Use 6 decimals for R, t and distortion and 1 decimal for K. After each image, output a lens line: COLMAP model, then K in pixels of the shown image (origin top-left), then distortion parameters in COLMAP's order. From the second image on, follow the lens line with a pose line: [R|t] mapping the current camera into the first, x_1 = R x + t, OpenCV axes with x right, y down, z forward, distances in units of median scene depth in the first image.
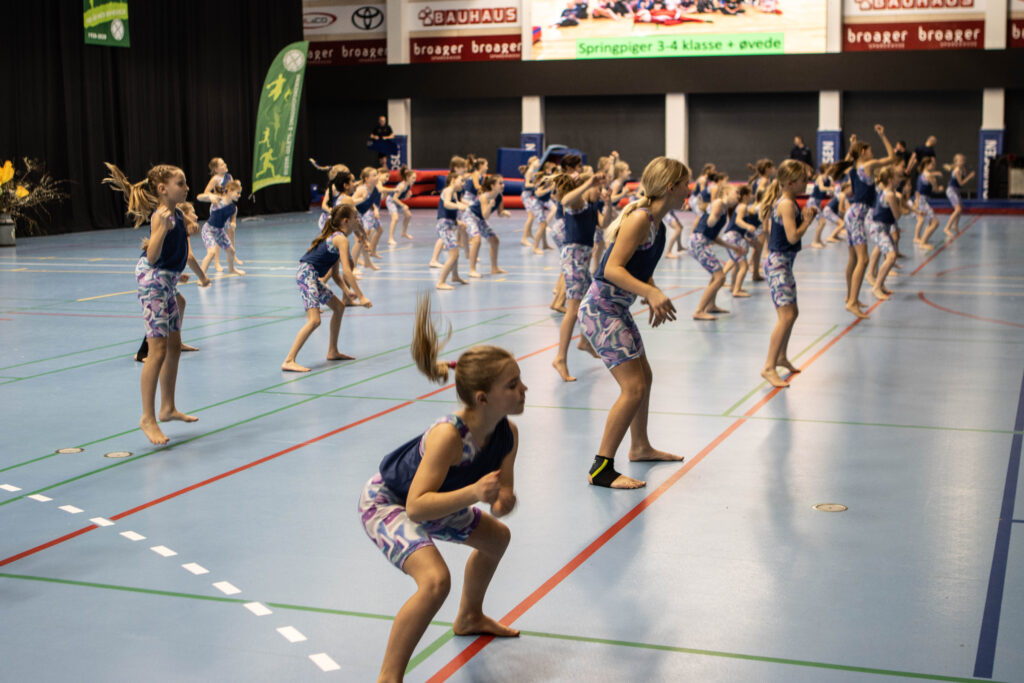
lens RADIAL K [[1451.3, 0, 512.2], [0, 1451.3, 341.5], [0, 0, 1]] dist [-0.112166, 0.000000]
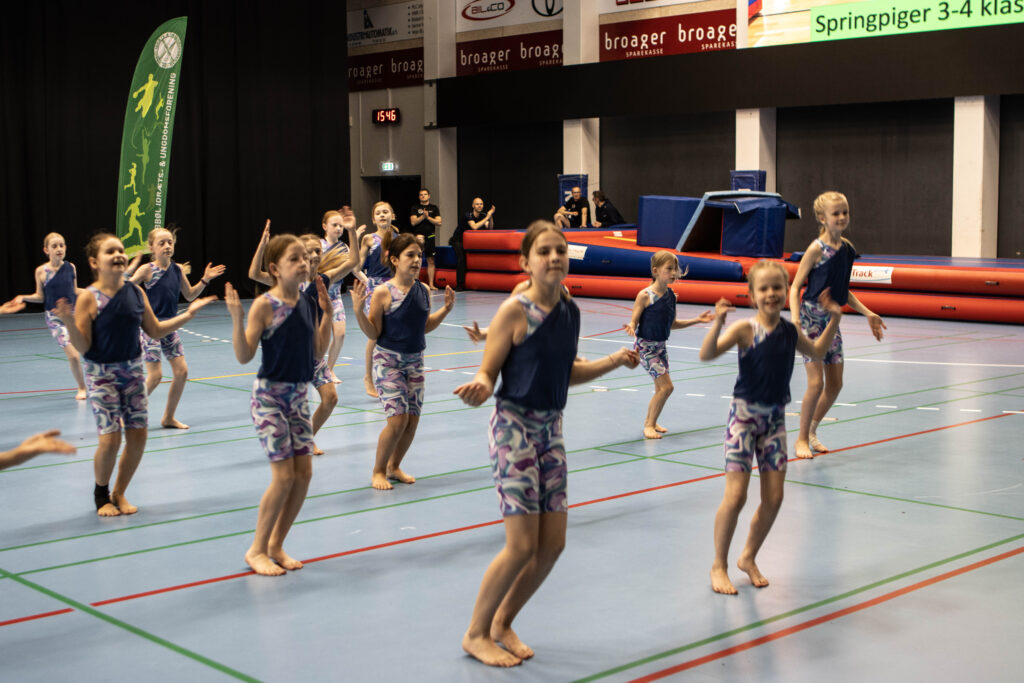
lens RADIAL K [[1451.3, 0, 513.5], [0, 1451.3, 340.6], [0, 0, 1]] dist [-0.112166, 0.000000]
pose [[0.891428, 0.045327, -0.450890, 0.206293], [-0.059552, 0.998073, -0.017403, -0.059859], [0.449232, 0.042365, 0.892410, 0.442589]]
